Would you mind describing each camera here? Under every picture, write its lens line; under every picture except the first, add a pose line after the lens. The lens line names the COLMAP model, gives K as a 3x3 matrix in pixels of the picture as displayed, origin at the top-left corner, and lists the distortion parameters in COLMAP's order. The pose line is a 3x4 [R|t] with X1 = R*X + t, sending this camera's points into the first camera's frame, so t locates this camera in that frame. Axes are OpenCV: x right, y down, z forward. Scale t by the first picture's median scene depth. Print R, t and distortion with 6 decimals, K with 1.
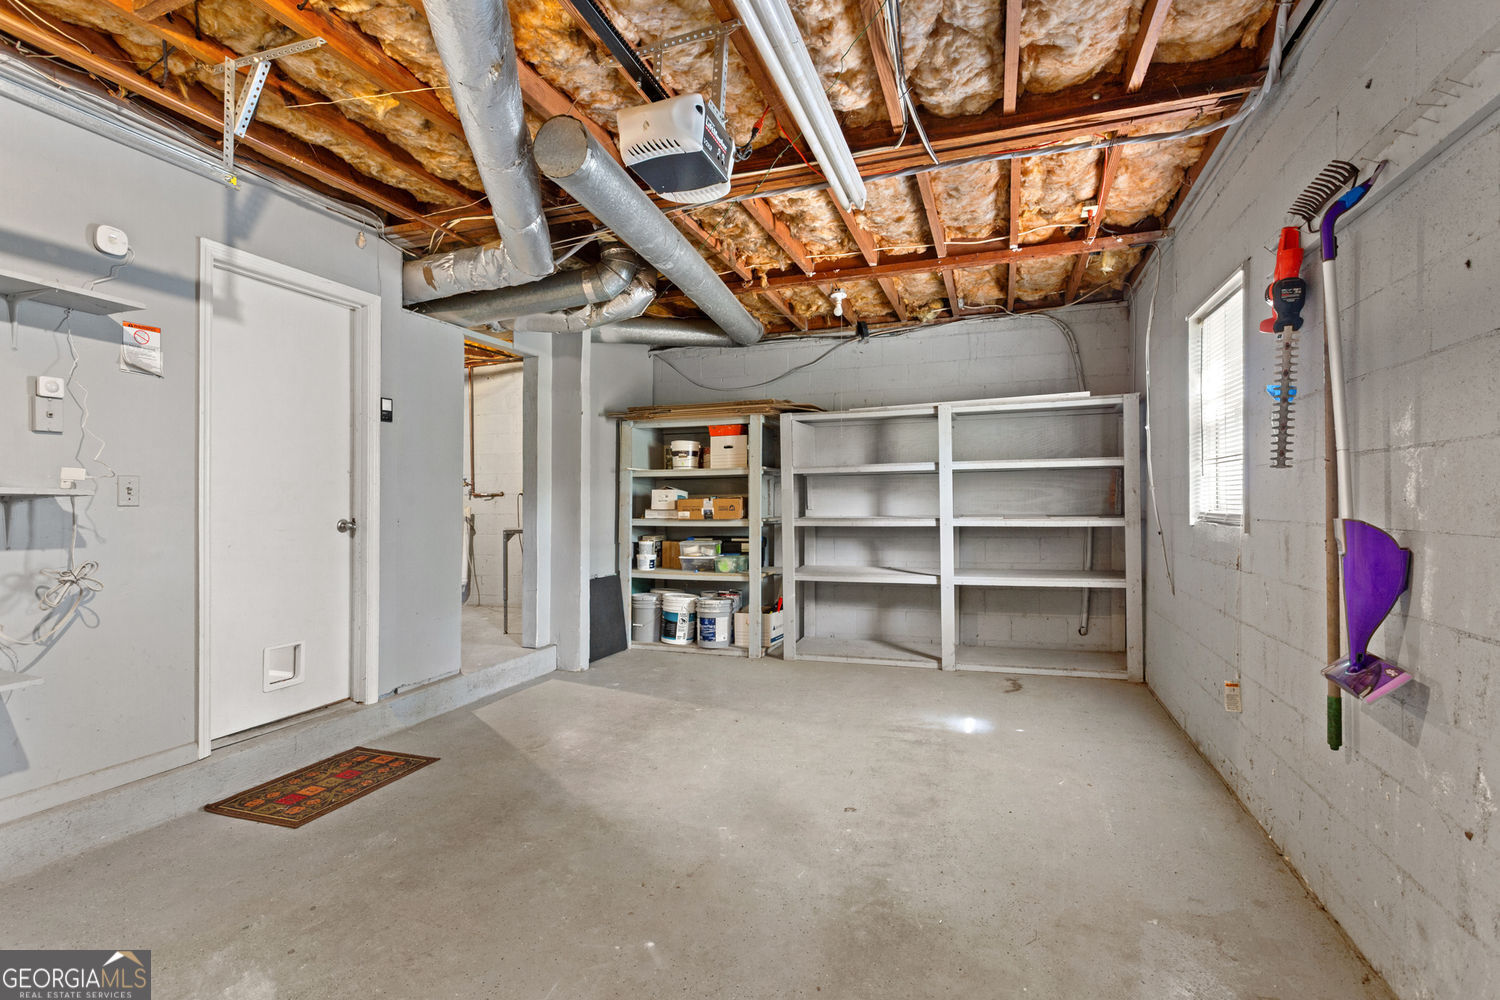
lens RADIAL K [[711.1, 0, 748.2], [0, 711.1, 517.8], [0, 0, 1]] dist [0.013690, 0.000499]
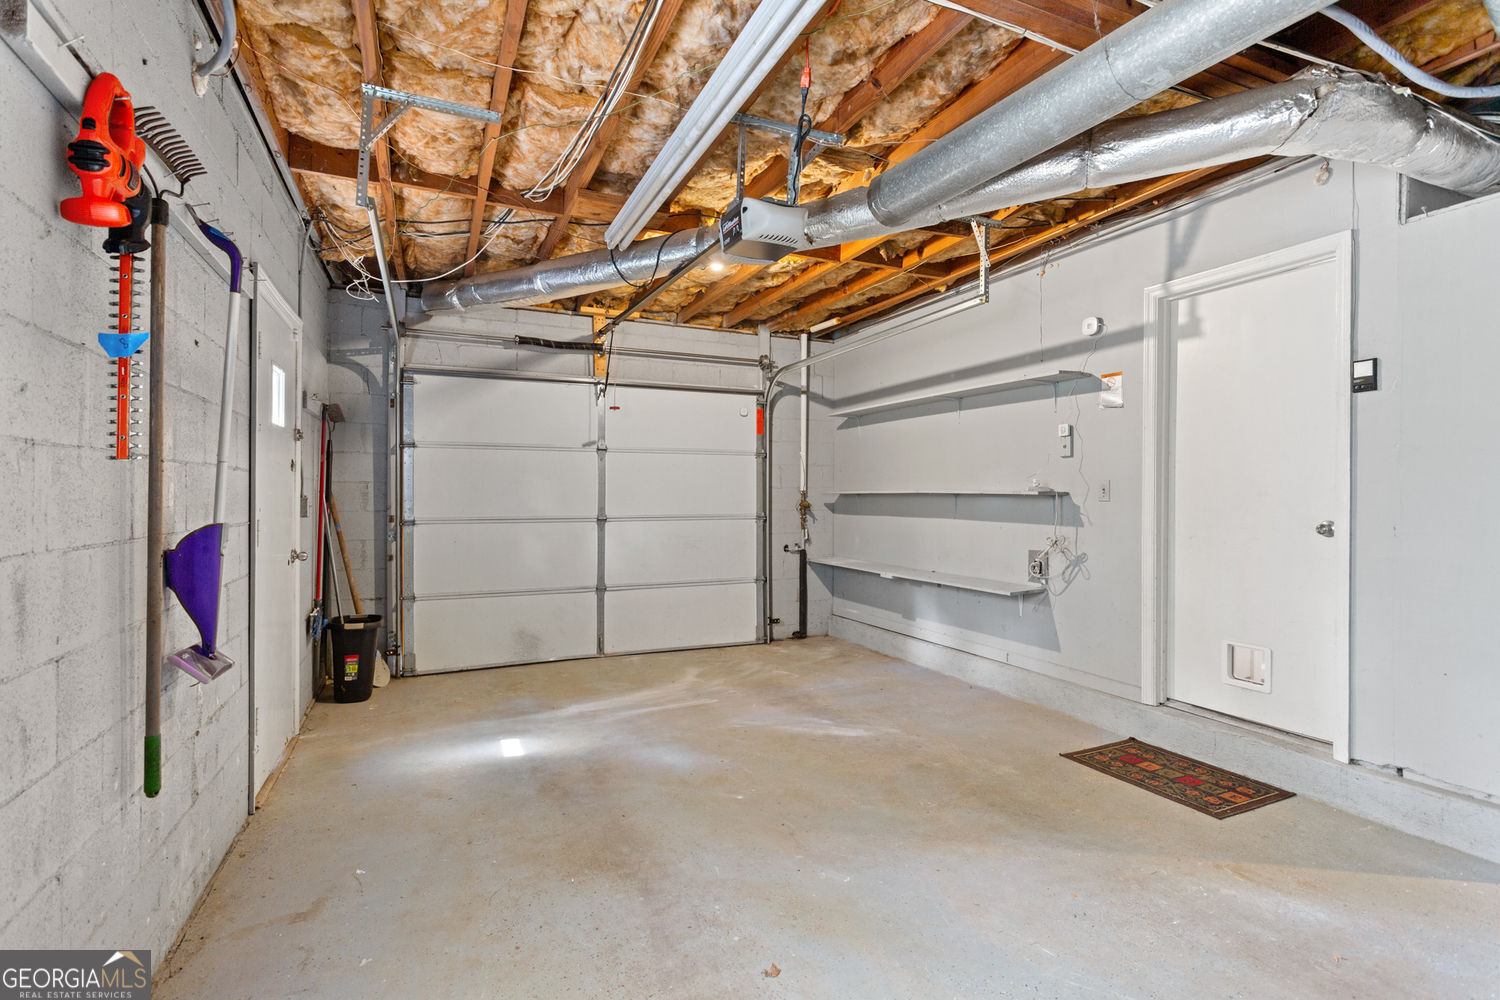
lens RADIAL K [[711.9, 0, 747.7], [0, 711.9, 494.5], [0, 0, 1]] dist [0.003780, 0.000416]
pose [[-0.723717, 0.004168, -0.690084, 0.577528], [-0.012468, 0.999740, 0.019114, -0.042922], [0.689984, 0.022437, -0.723477, 1.366409]]
